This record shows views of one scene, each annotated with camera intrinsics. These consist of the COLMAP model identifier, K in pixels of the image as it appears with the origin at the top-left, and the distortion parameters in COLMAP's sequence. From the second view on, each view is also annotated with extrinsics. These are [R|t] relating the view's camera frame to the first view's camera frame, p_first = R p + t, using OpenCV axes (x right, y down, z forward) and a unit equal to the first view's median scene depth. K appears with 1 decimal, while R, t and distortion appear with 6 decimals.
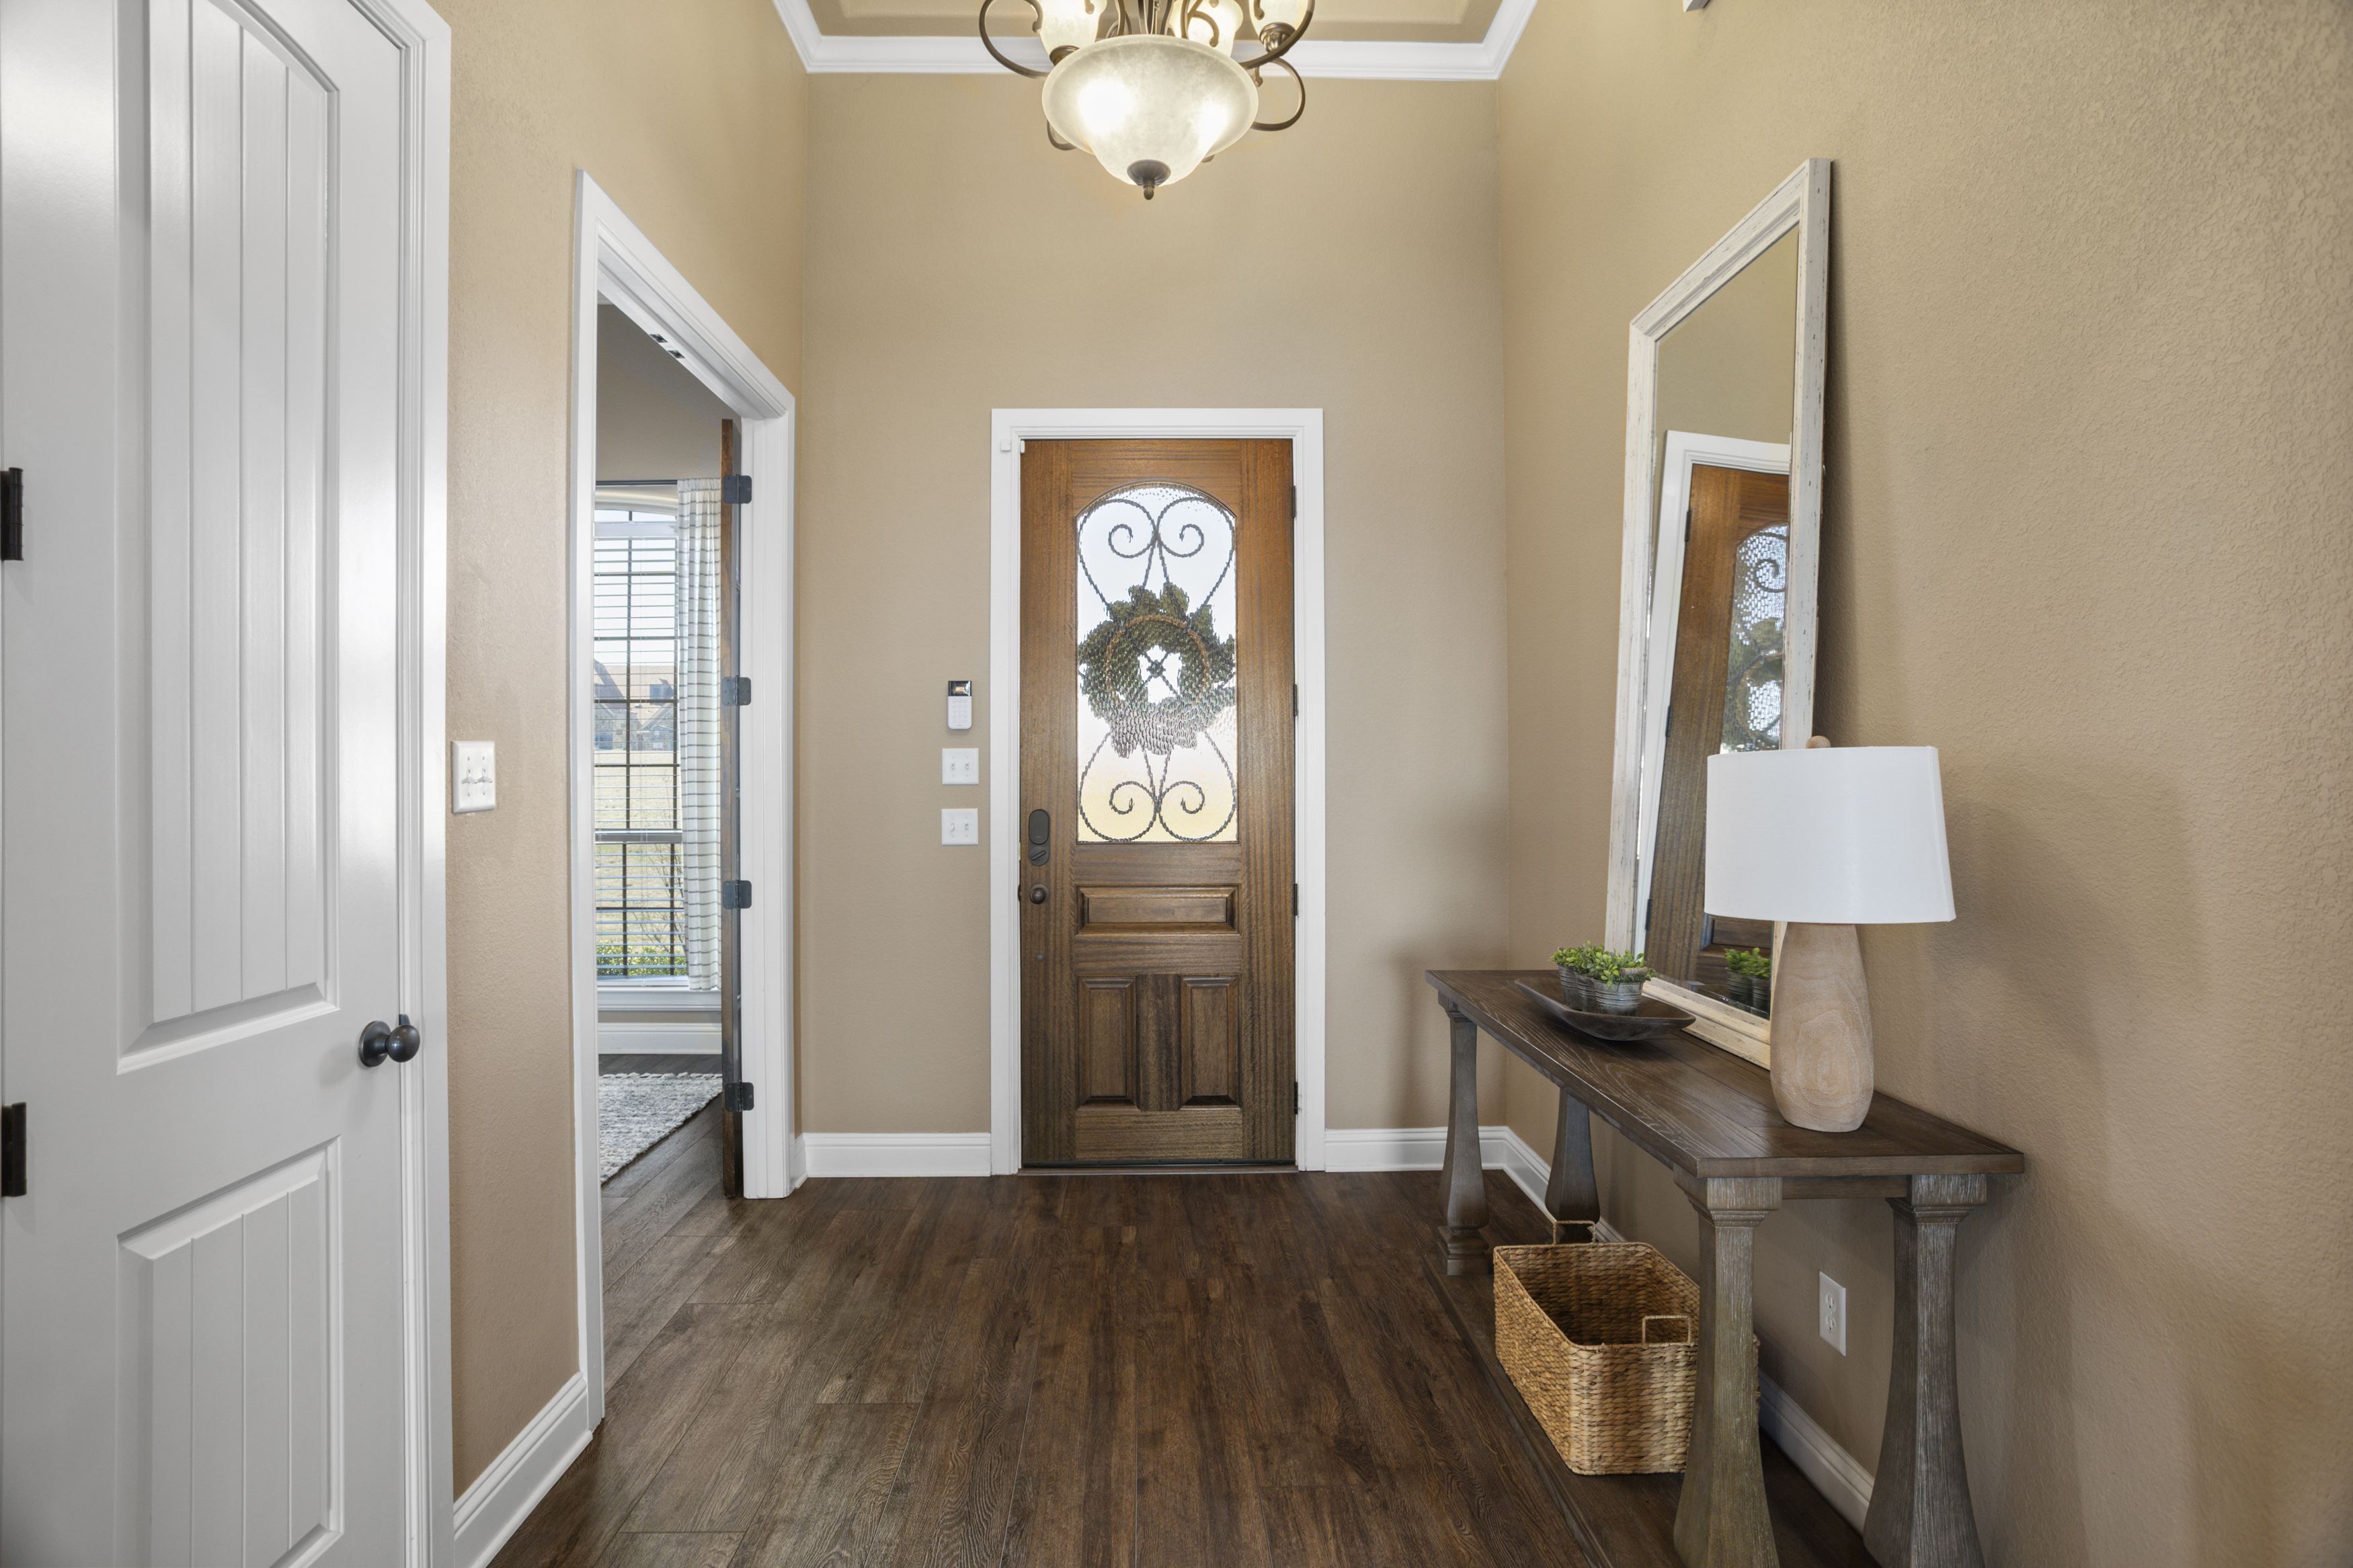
lens RADIAL K [[1172.0, 0, 1167.7], [0, 1172.0, 775.4], [0, 0, 1]] dist [-0.053727, 0.029617]
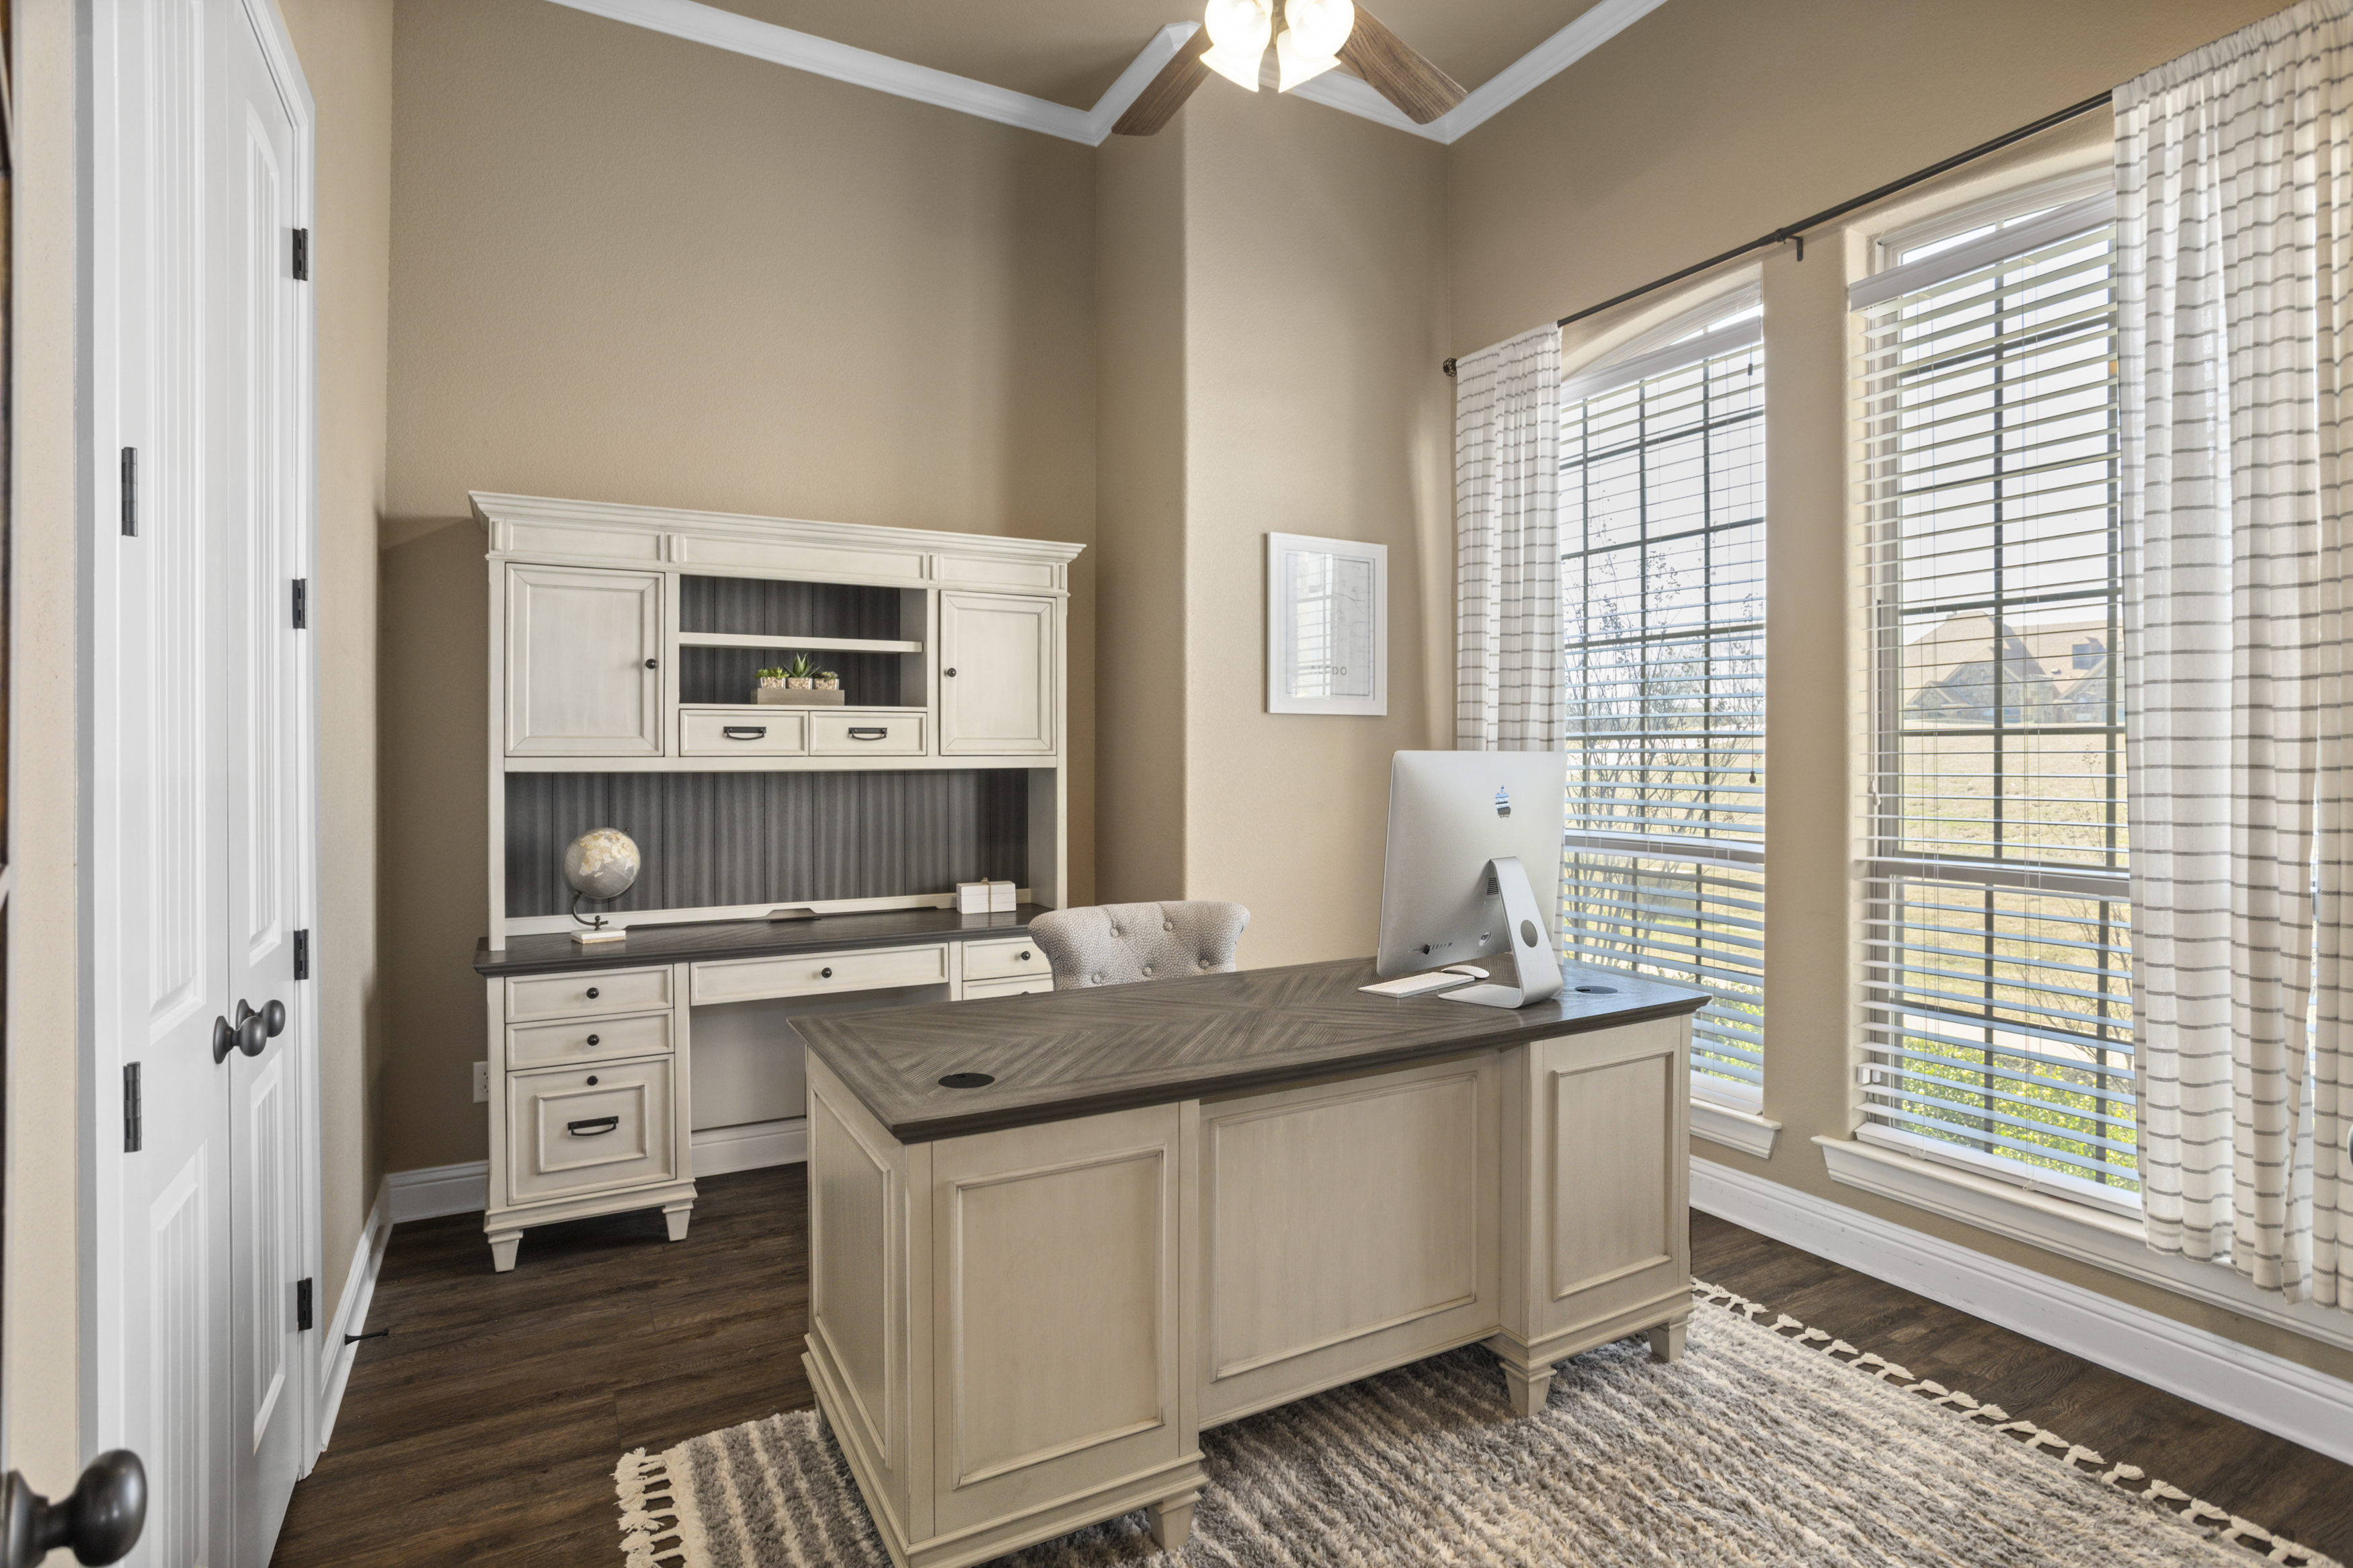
lens RADIAL K [[1172.0, 0, 1167.7], [0, 1172.0, 775.4], [0, 0, 1]] dist [-0.053727, 0.029617]
pose [[0.460375, 0.003711, -0.887717, -0.197389], [0.003243, 0.999978, 0.005862, 0.006138], [0.887719, -0.005578, 0.460352, 0.469906]]
